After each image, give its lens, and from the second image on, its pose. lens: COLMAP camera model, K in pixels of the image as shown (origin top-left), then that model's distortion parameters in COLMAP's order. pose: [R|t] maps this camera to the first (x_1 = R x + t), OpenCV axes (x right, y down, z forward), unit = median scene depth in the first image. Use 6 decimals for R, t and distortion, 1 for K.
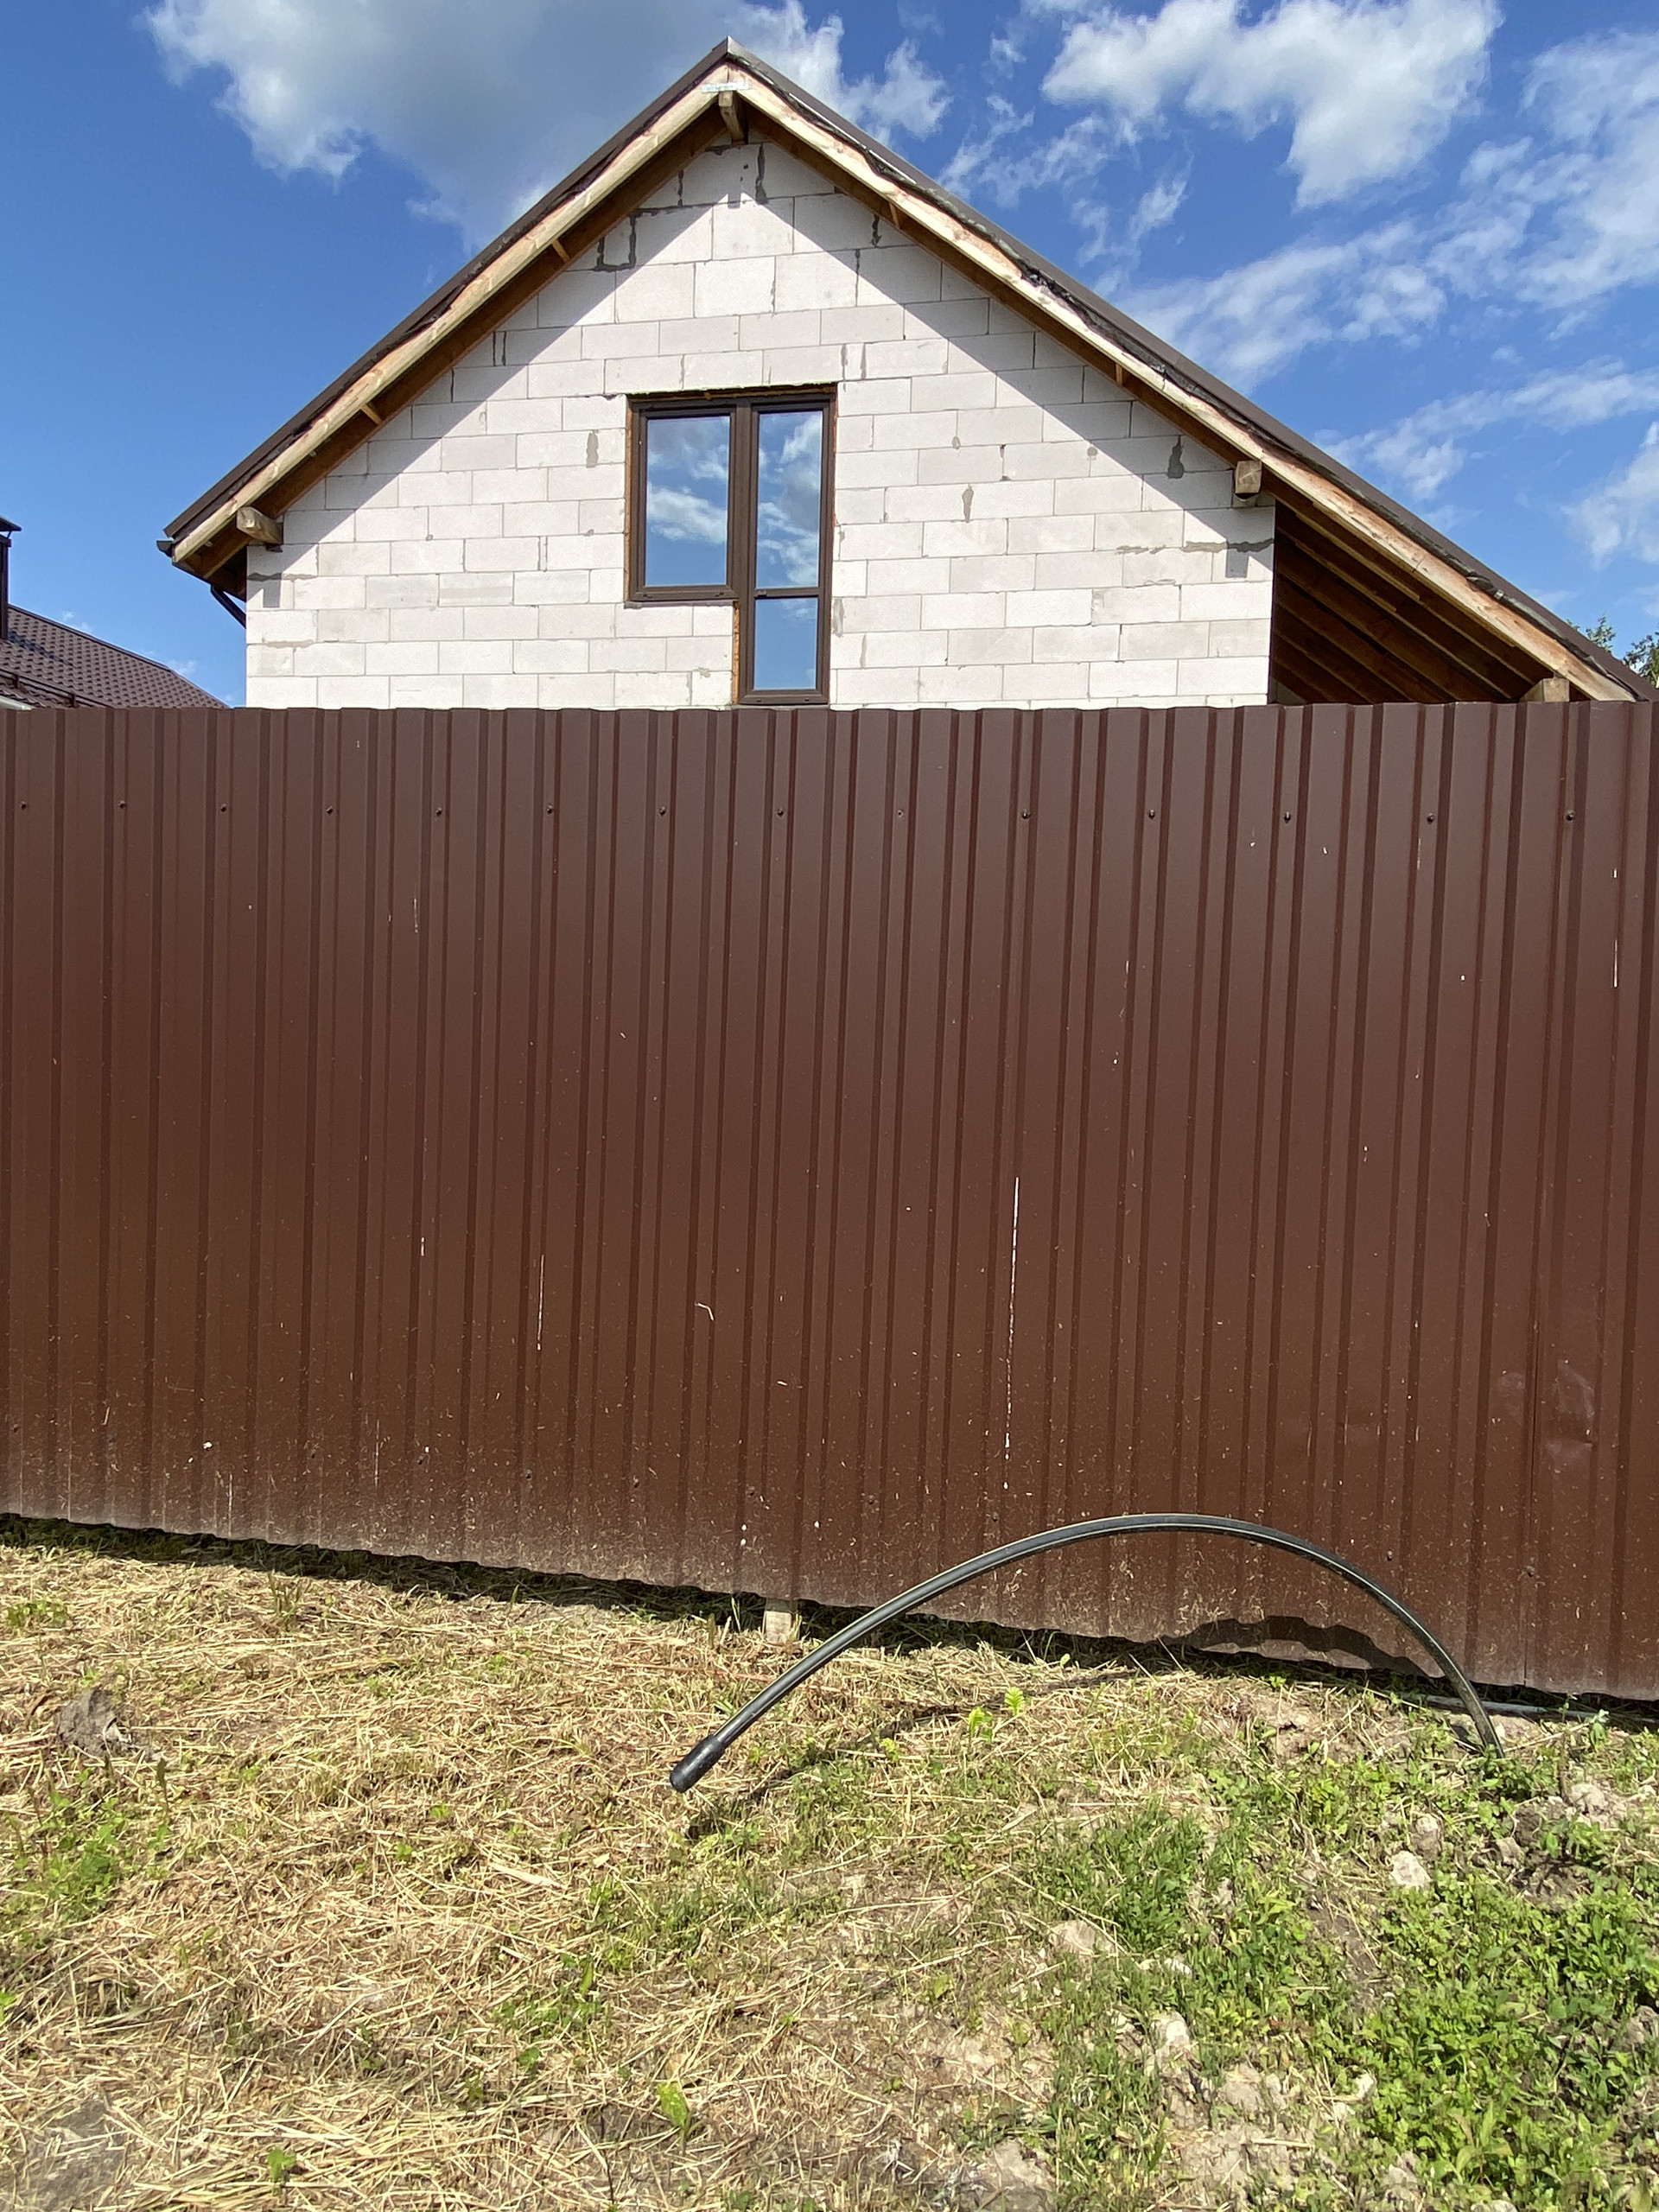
lens RADIAL K [[1381.7, 0, 829.5], [0, 1381.7, 1106.0], [0, 0, 1]] dist [0.036438, -0.004856]
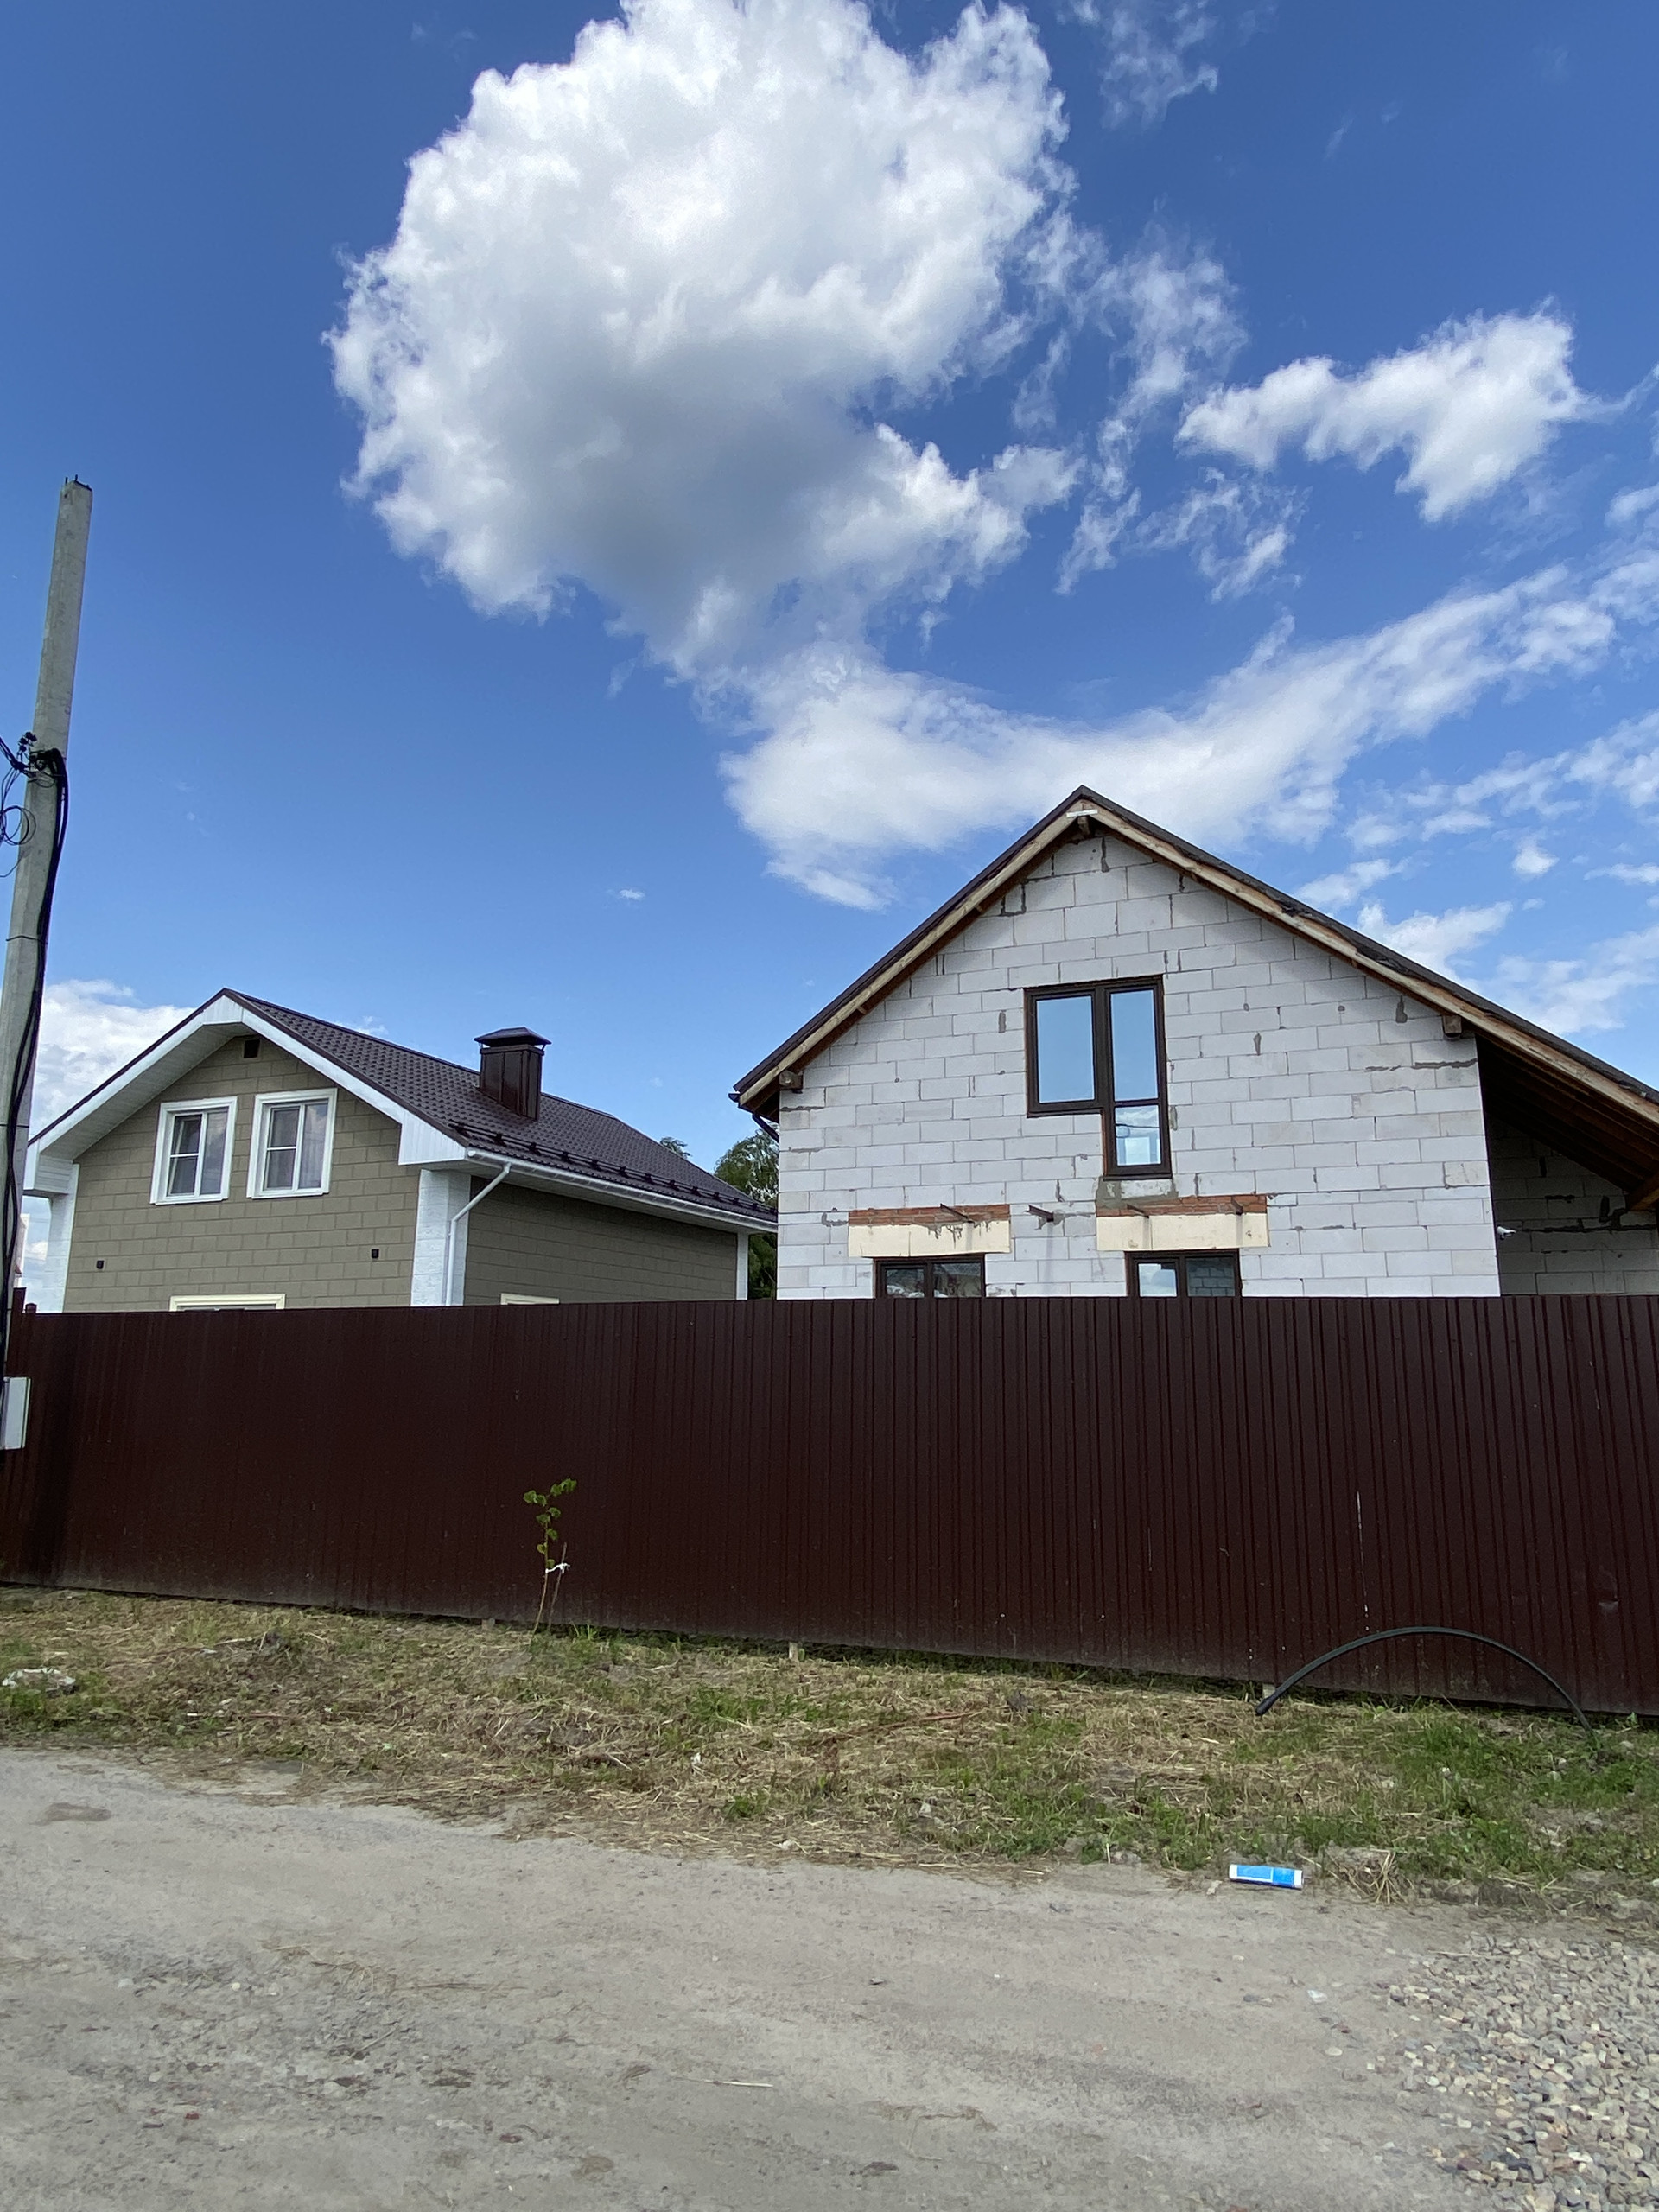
lens RADIAL K [[1381.7, 0, 829.5], [0, 1381.7, 1106.0], [0, 0, 1]] dist [0.036438, -0.004856]
pose [[0.981962, -0.057338, -0.180176, -0.088832], [0.012126, 0.970047, -0.242613, -0.006758], [0.188690, 0.236052, 0.953245, -0.500445]]
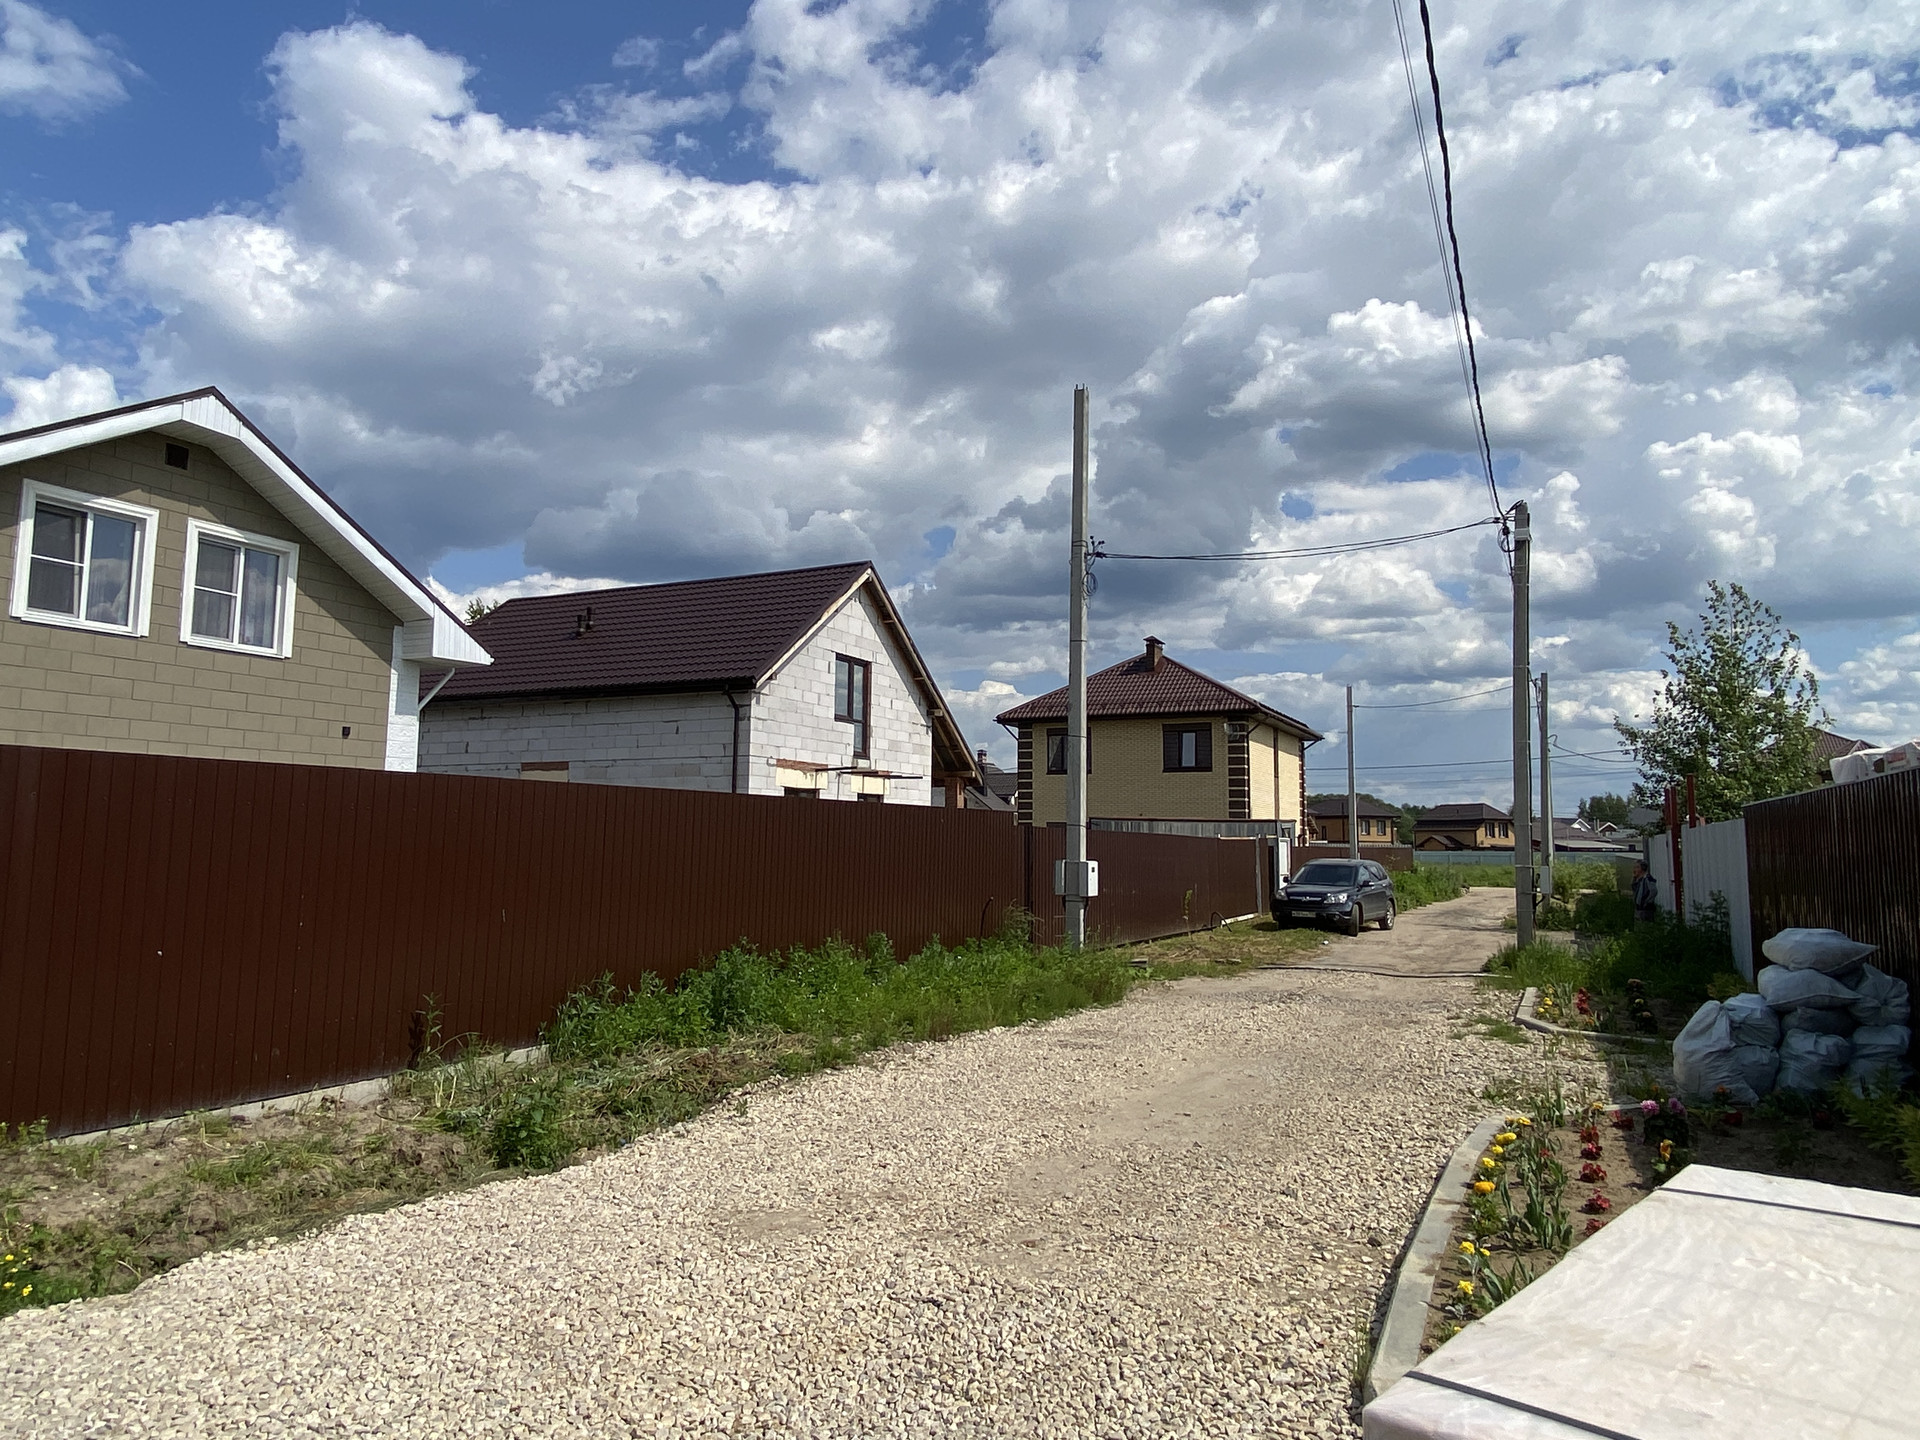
lens RADIAL K [[1199.3, 0, 960.0], [0, 1199.3, 720.0], [0, 0, 1]] dist [0.036438, -0.004856]
pose [[0.290839, 0.075567, 0.953783, -2.563653], [0.035118, 0.995361, -0.089570, -0.126281], [-0.956127, 0.059546, 0.286836, 0.013734]]
